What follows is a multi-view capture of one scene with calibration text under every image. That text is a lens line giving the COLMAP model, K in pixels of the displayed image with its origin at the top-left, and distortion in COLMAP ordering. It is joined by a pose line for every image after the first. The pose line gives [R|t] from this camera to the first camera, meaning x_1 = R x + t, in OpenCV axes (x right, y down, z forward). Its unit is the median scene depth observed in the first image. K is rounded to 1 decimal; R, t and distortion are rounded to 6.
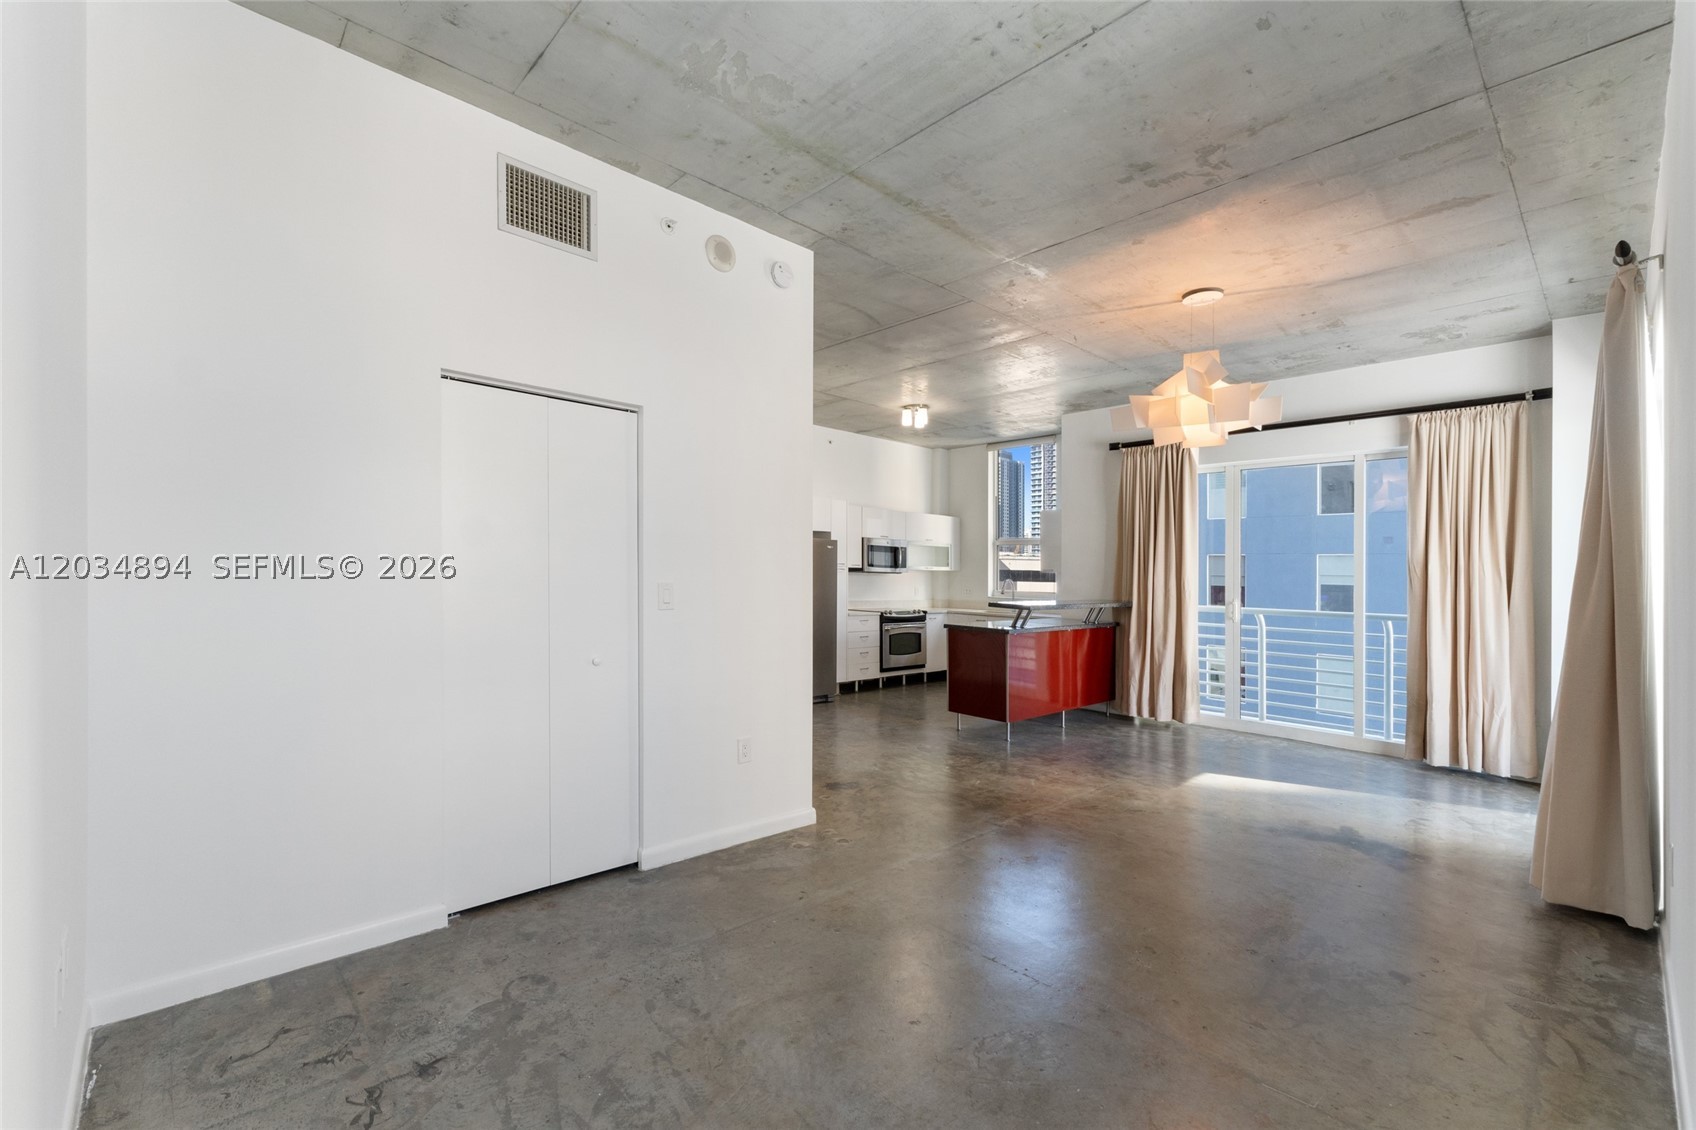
lens RADIAL K [[720.0, 0, 844.2], [0, 720.0, 539.9], [0, 0, 1]] dist [0.002541, 0.001160]
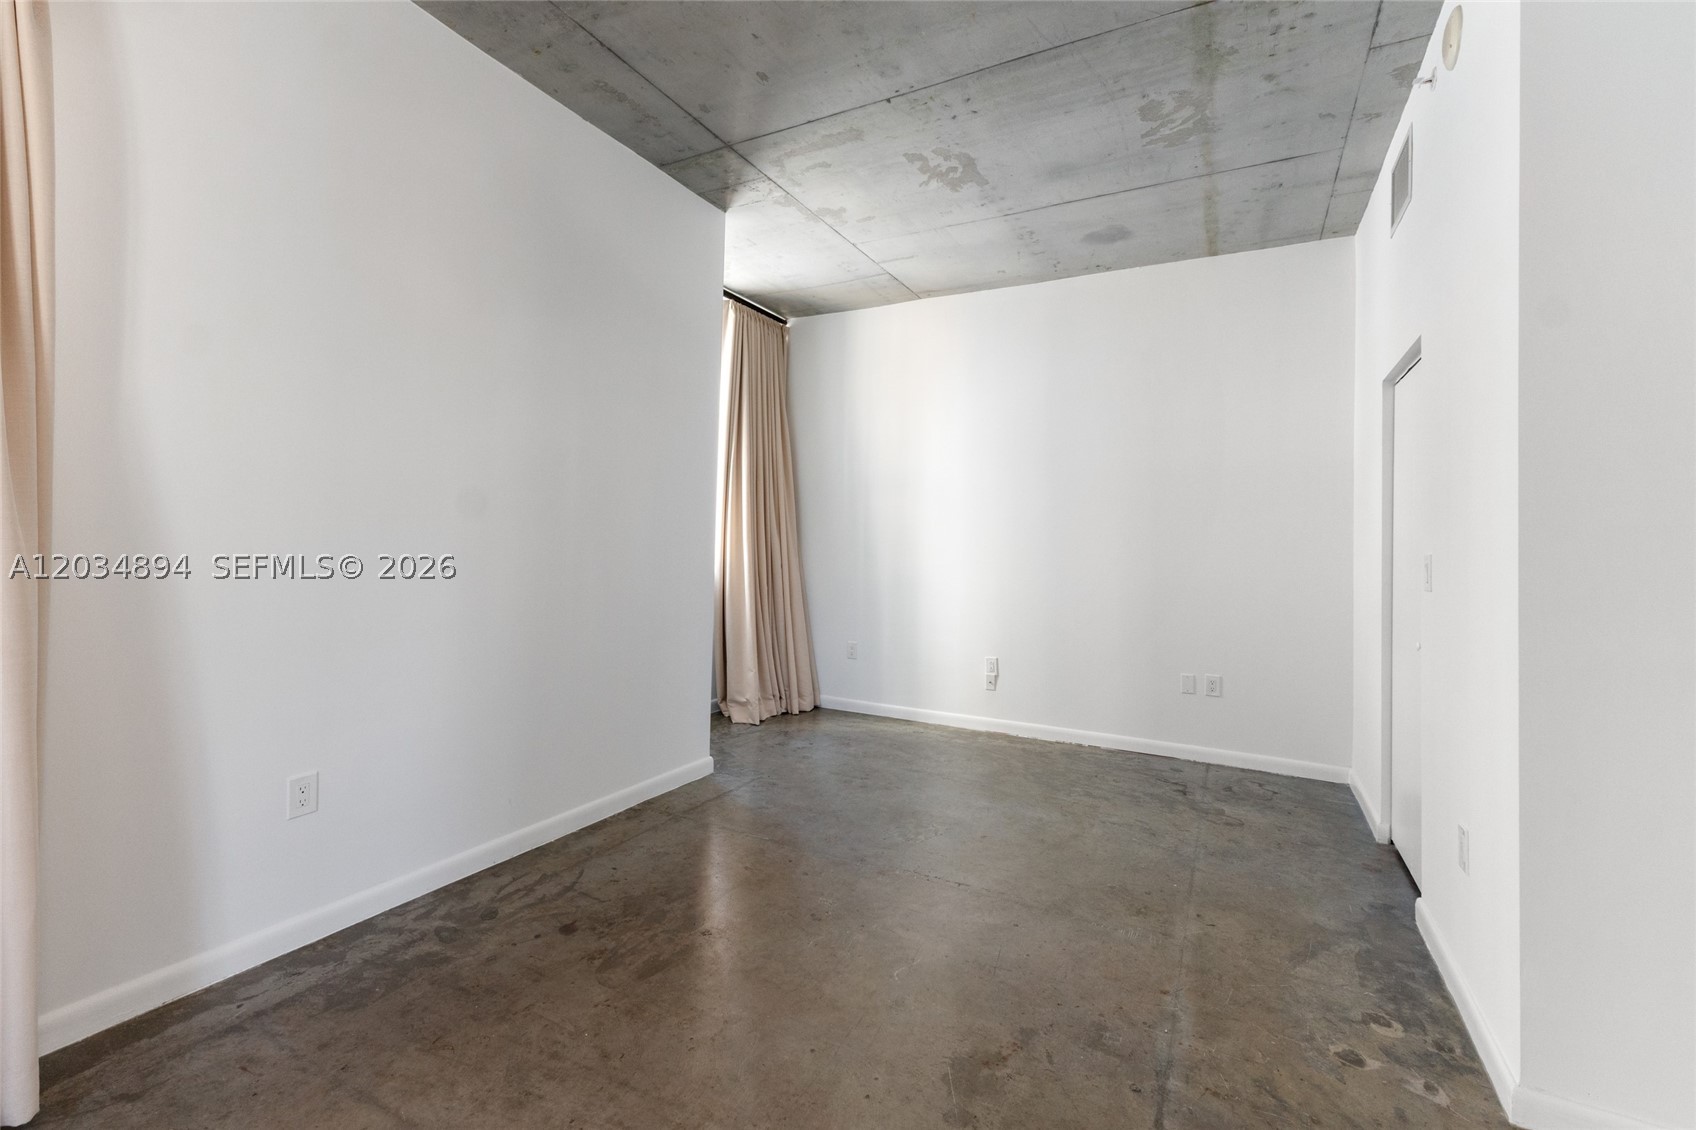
lens RADIAL K [[720.0, 0, 851.0], [0, 720.0, 558.5], [0, 0, 1]] dist [0.002541, 0.001160]
pose [[-0.943614, -0.036958, -0.328979, 0.359592], [-0.027258, 0.999048, -0.034050, 0.069016], [0.329924, -0.023162, -0.943723, 0.972028]]
